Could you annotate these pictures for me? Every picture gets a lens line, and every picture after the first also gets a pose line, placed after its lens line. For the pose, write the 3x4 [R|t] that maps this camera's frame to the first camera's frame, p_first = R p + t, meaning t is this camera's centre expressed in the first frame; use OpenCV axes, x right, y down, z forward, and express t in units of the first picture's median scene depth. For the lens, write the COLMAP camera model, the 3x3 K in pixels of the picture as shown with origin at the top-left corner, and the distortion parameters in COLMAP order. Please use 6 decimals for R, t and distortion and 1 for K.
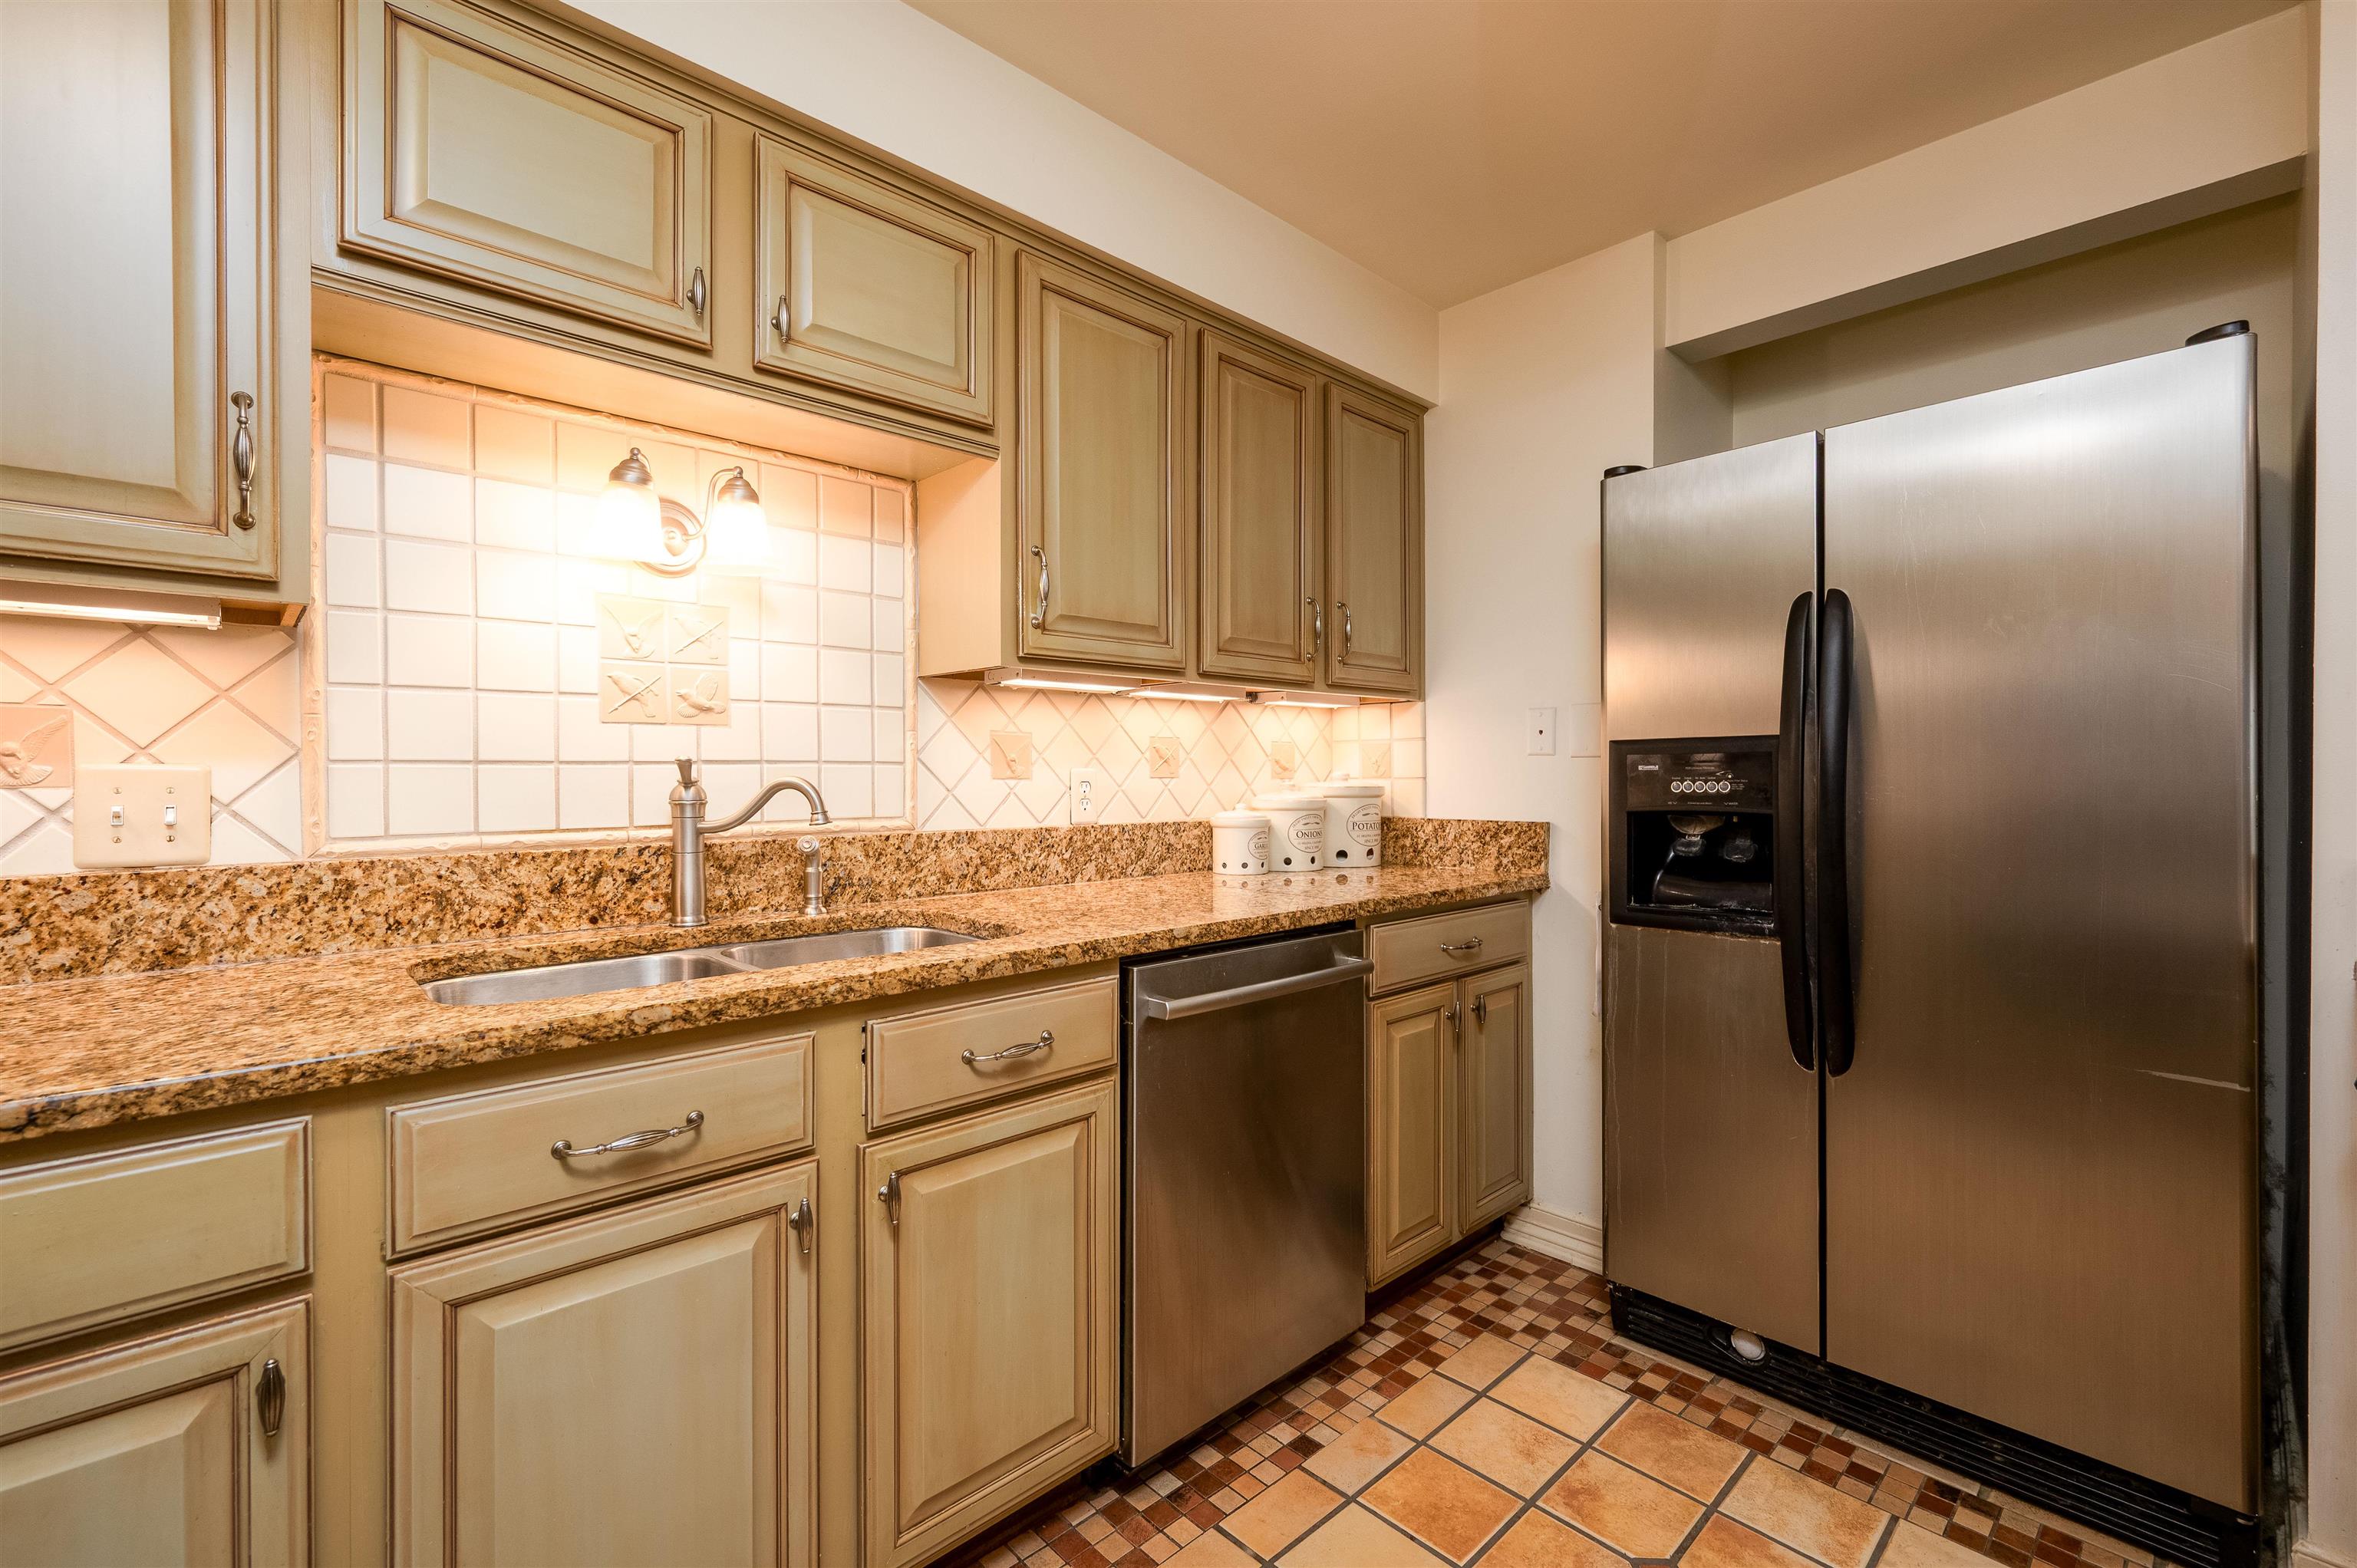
lens RADIAL K [[1000.2, 0, 1178.5], [0, 1000.2, 784.0], [0, 0, 1]] dist [-0.000995, 0.000082]
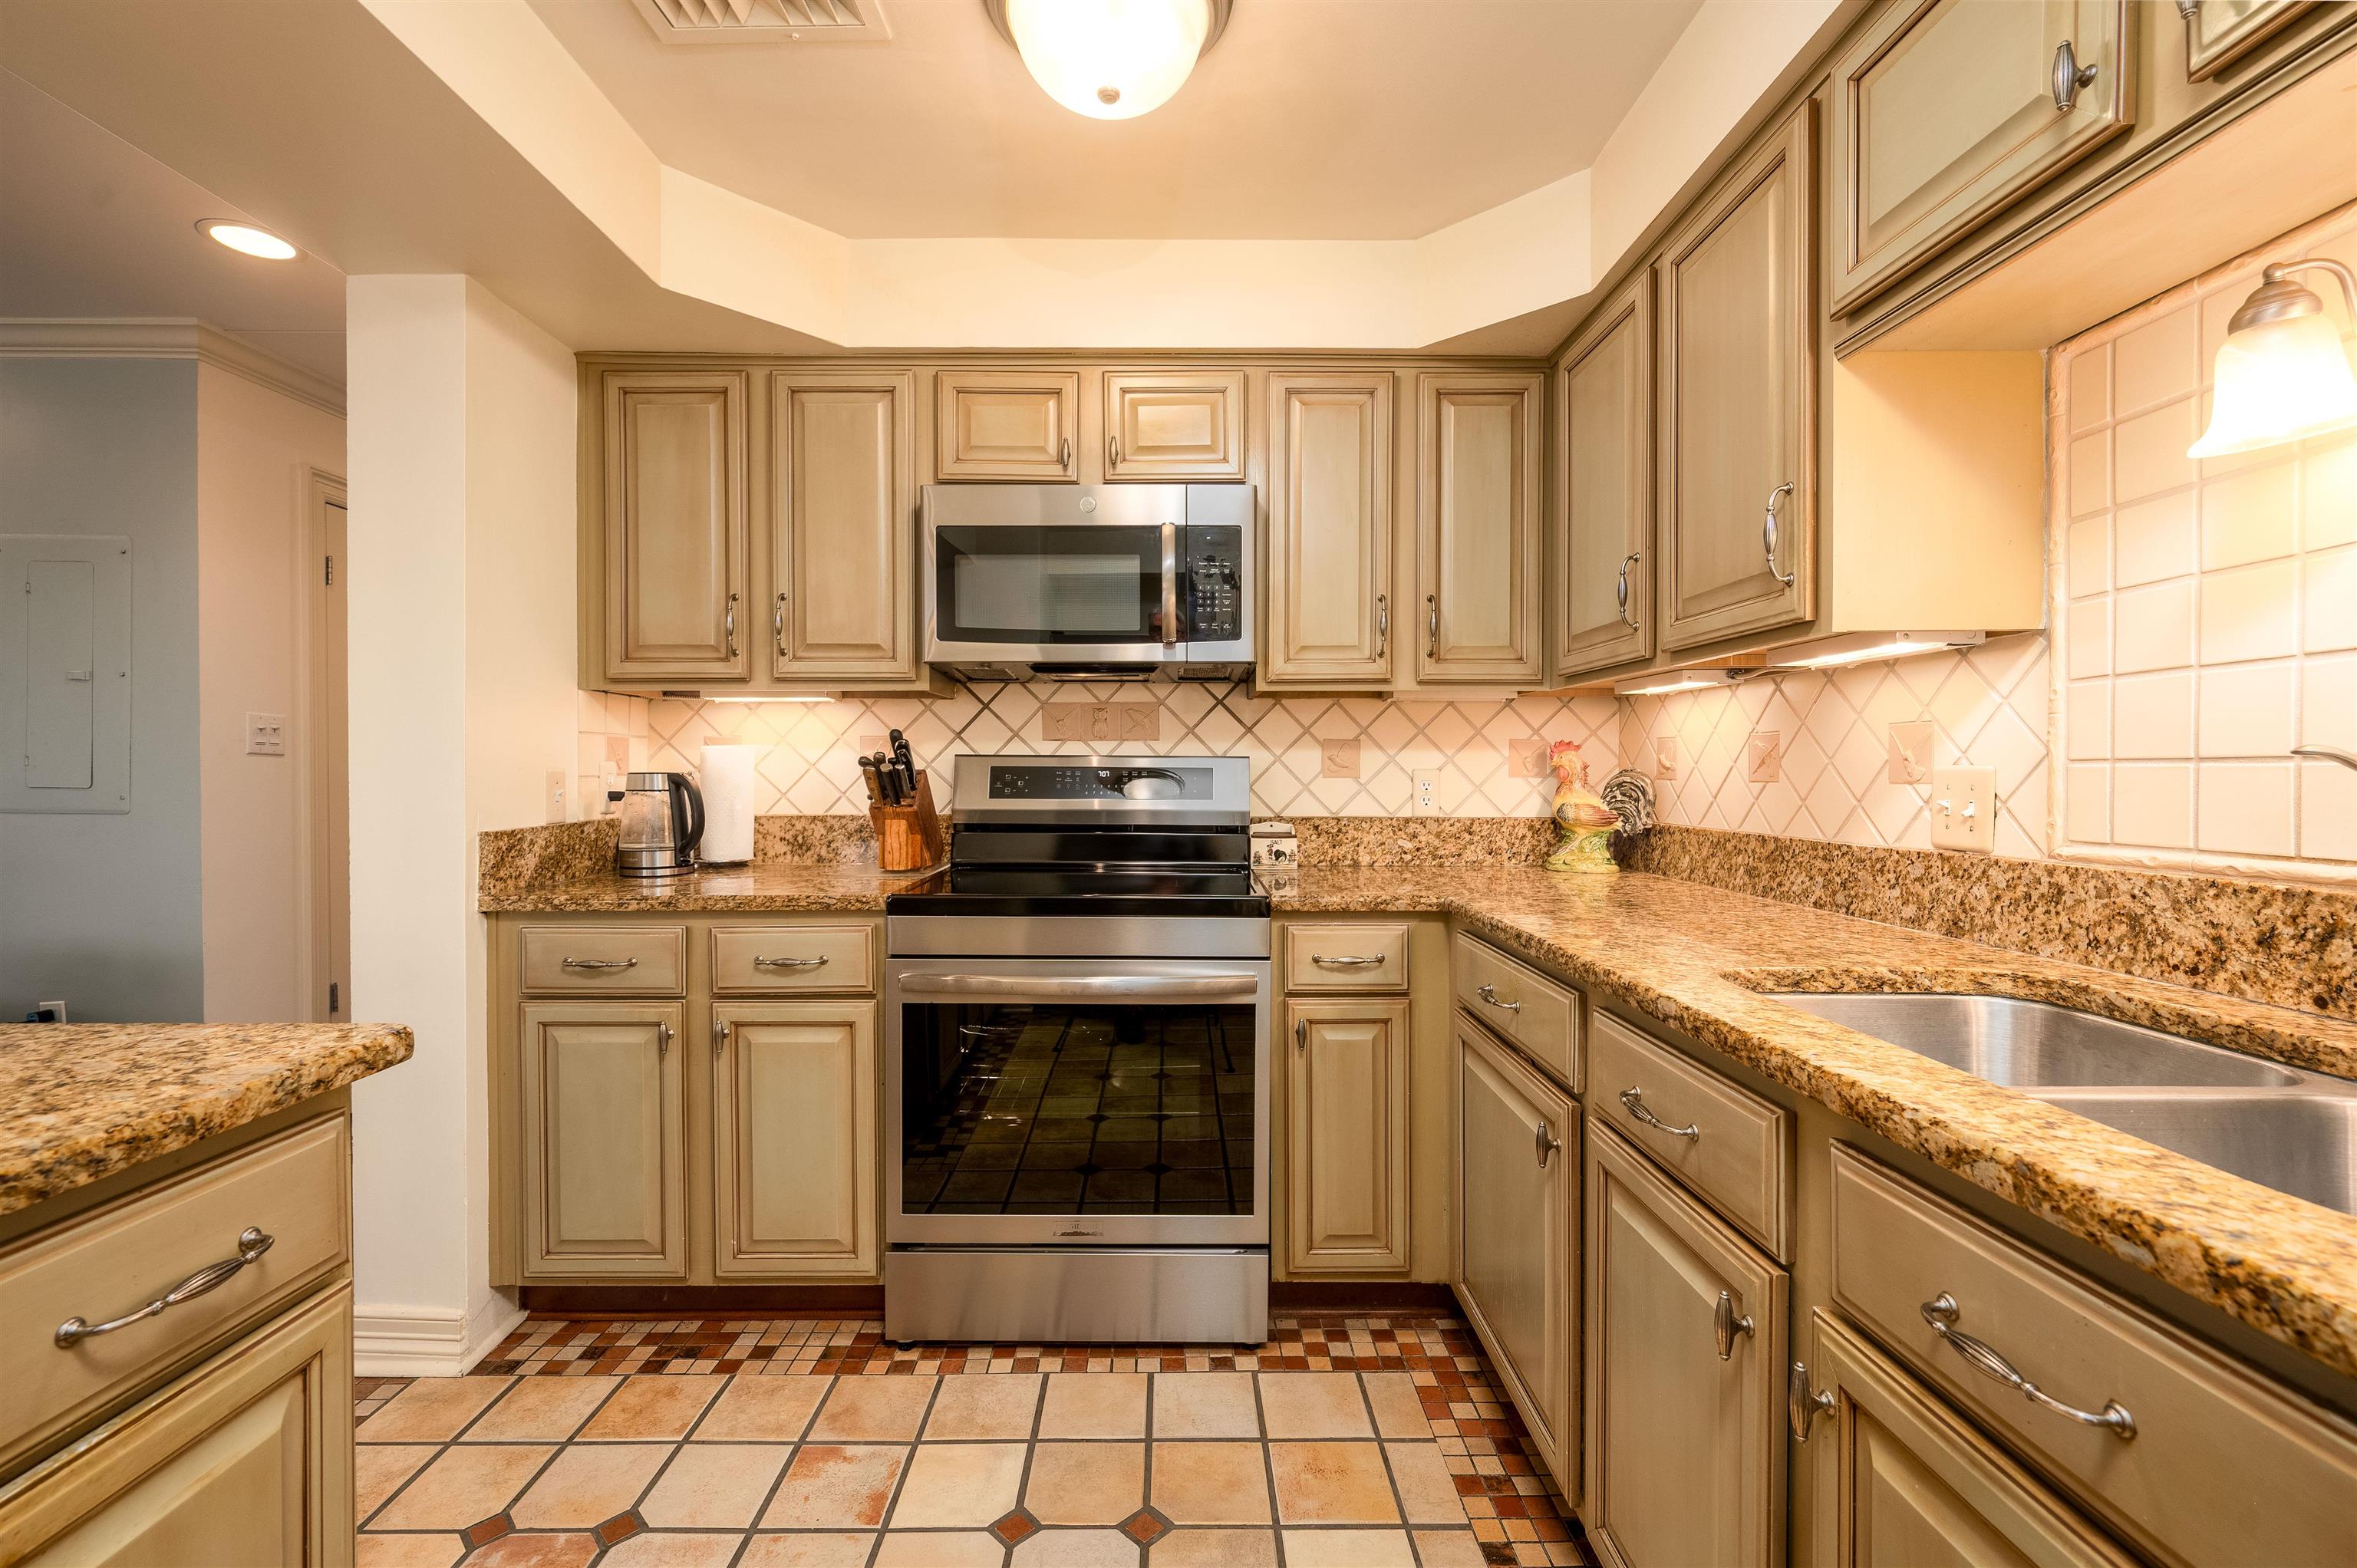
lens RADIAL K [[1057.0, 0, 1184.8], [0, 1057.0, 778.5], [0, 0, 1]] dist [-0.001398, -0.000194]
pose [[-0.700775, 0.006798, -0.713350, 0.432441], [-0.005686, 0.999870, 0.015115, -0.014693], [0.713359, 0.014648, -0.700645, 0.997904]]
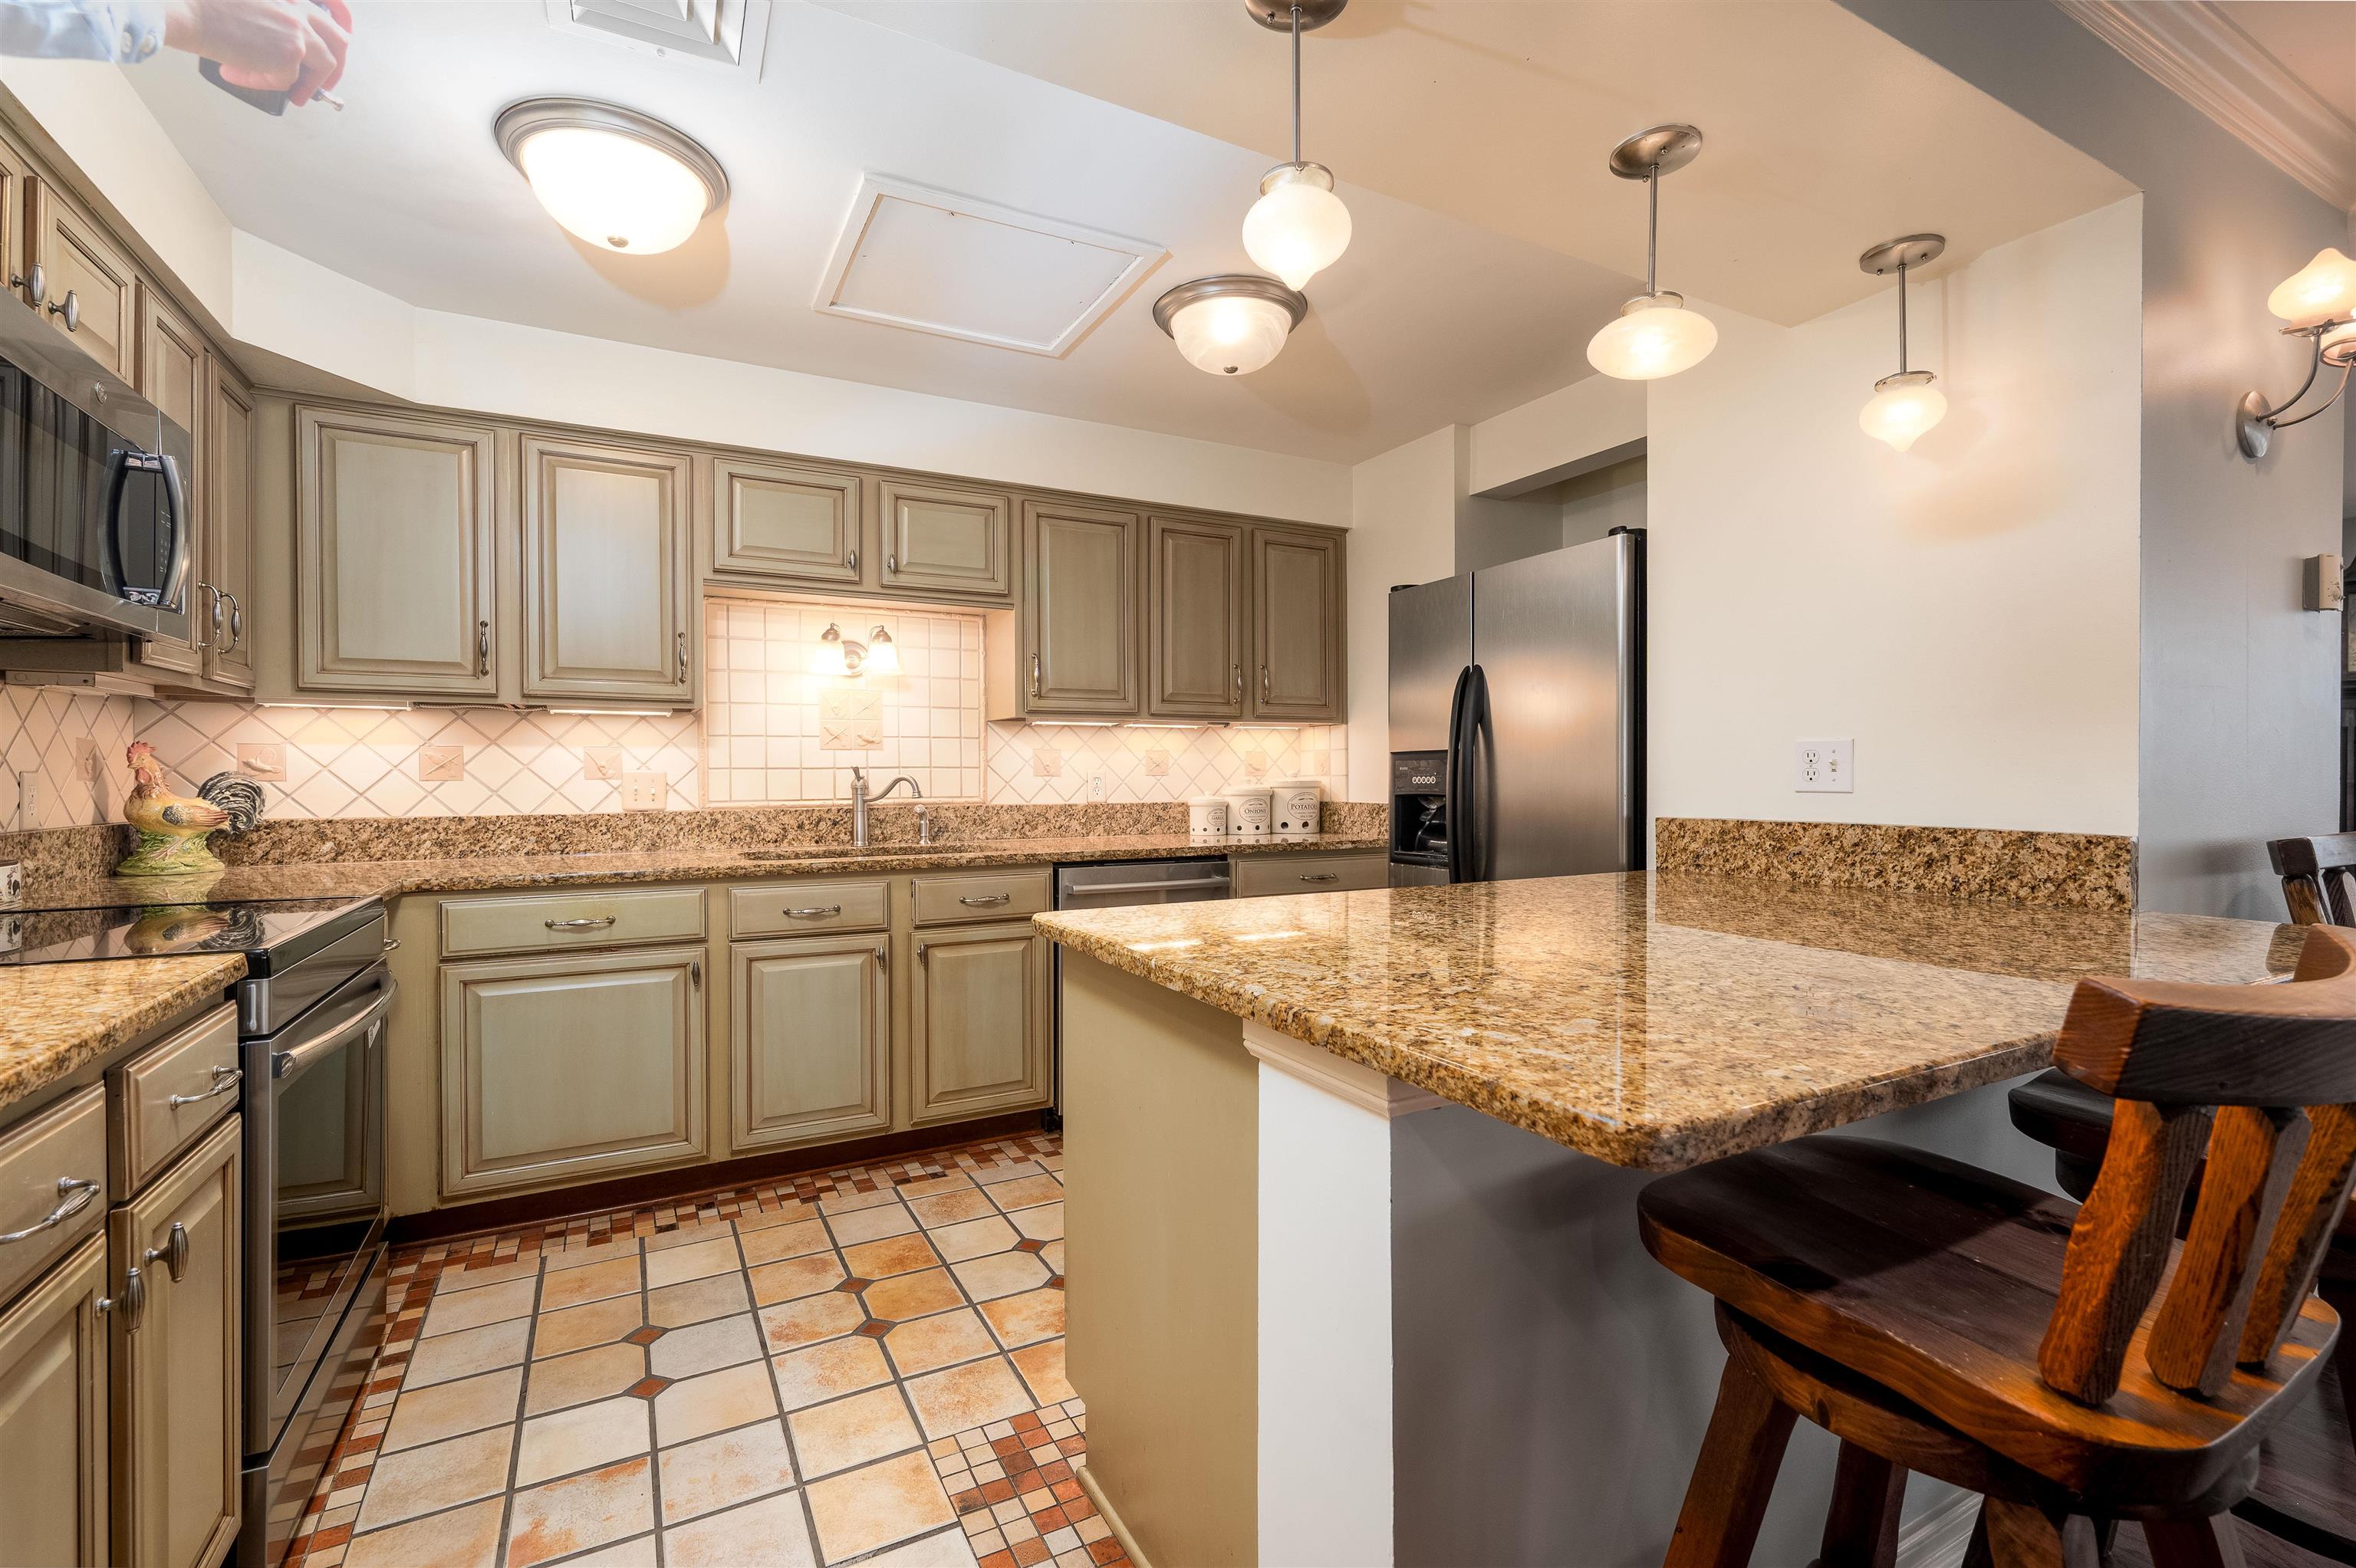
lens RADIAL K [[977.7, 0, 1262.1], [0, 977.7, 783.8], [0, 0, 1]] dist [0.001240, 0.000117]
pose [[0.984162, -0.001008, -0.177268, 0.762171], [0.000955, 0.999999, -0.000383, 0.014060], [0.177269, 0.000208, 0.984163, -0.939002]]
